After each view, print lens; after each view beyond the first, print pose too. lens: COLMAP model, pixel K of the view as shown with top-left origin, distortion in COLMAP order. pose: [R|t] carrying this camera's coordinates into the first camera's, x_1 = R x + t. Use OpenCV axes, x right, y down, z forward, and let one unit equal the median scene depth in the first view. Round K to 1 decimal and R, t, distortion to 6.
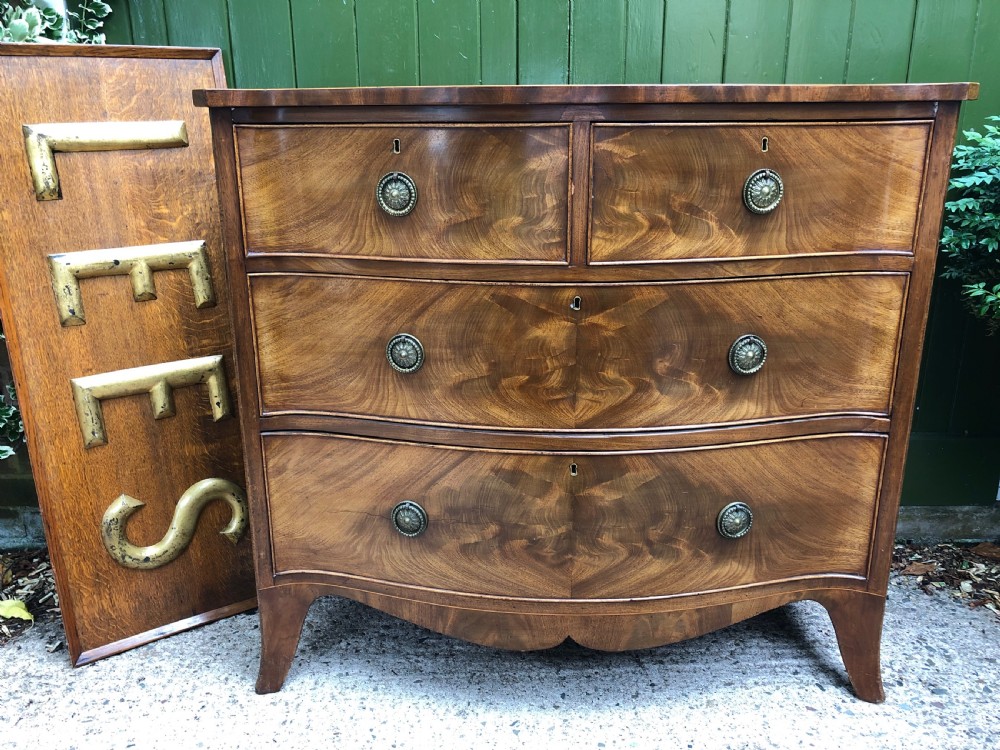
lens RADIAL K [[816.0, 0, 505.2], [0, 816.0, 365.3], [0, 0, 1]] dist [0.025613, -0.015847]
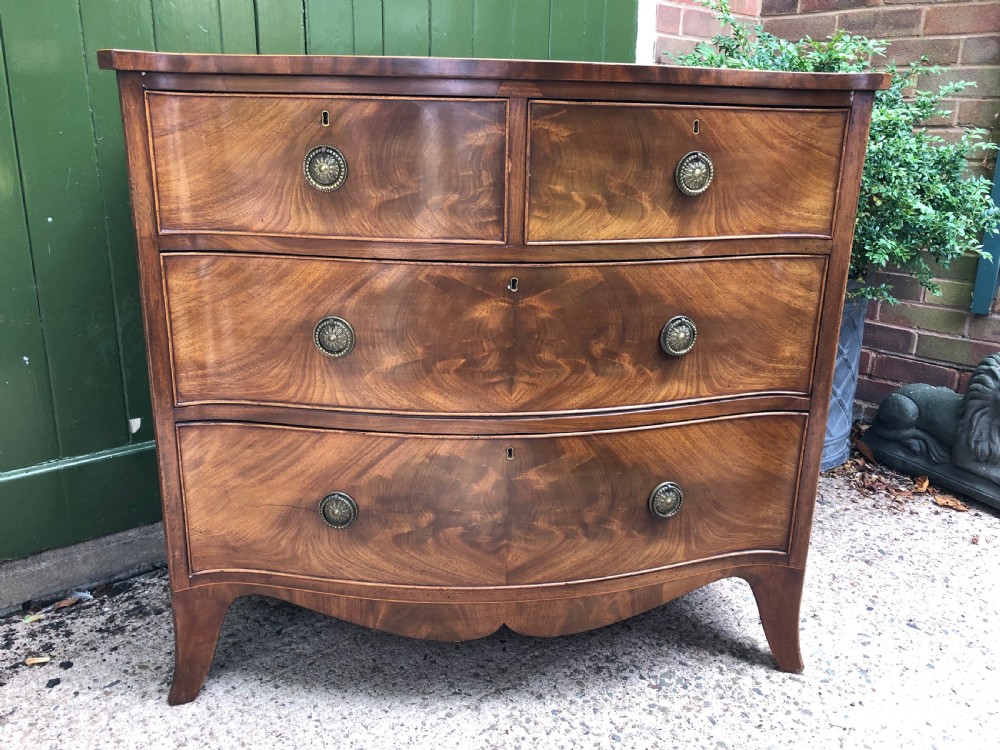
lens RADIAL K [[816.0, 0, 505.2], [0, 816.0, 365.3], [0, 0, 1]] dist [0.025613, -0.015847]
pose [[0.991643, -0.011565, 0.128490, -0.046295], [0.011534, 0.999933, 0.000983, 0.019762], [-0.128493, 0.000507, 0.991710, 0.023118]]
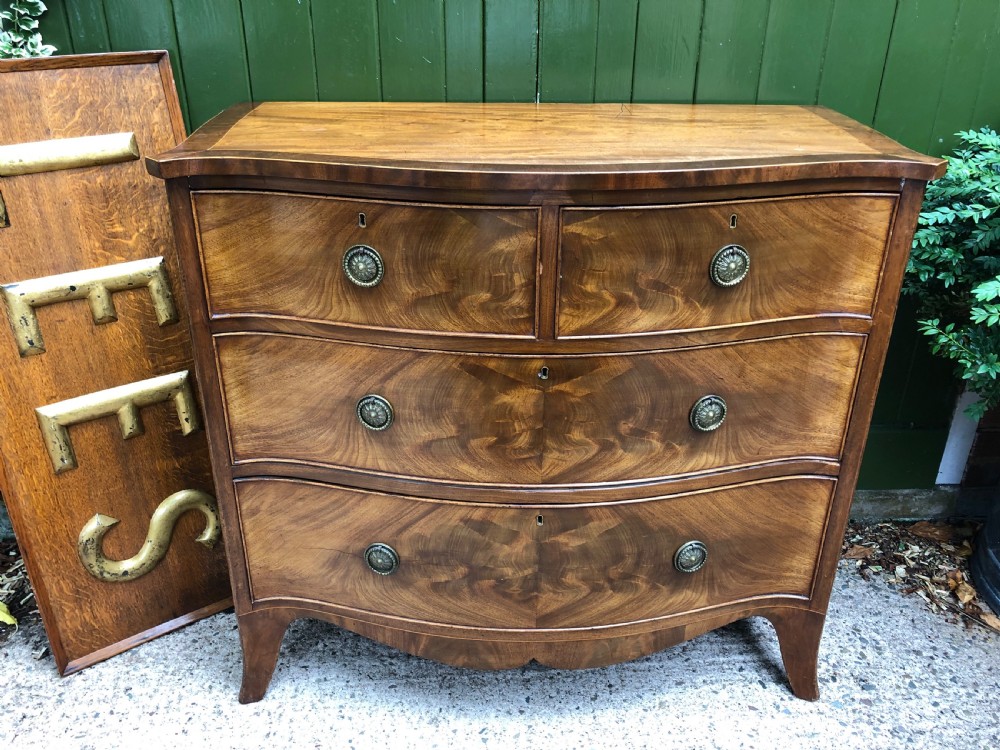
lens RADIAL K [[816.0, 0, 505.2], [0, 816.0, 365.3], [0, 0, 1]] dist [0.025613, -0.015847]
pose [[0.999027, -0.004889, 0.043821, -0.004892], [-0.001801, 0.988479, 0.151345, -0.223450], [-0.044056, -0.151277, 0.987509, 0.000723]]
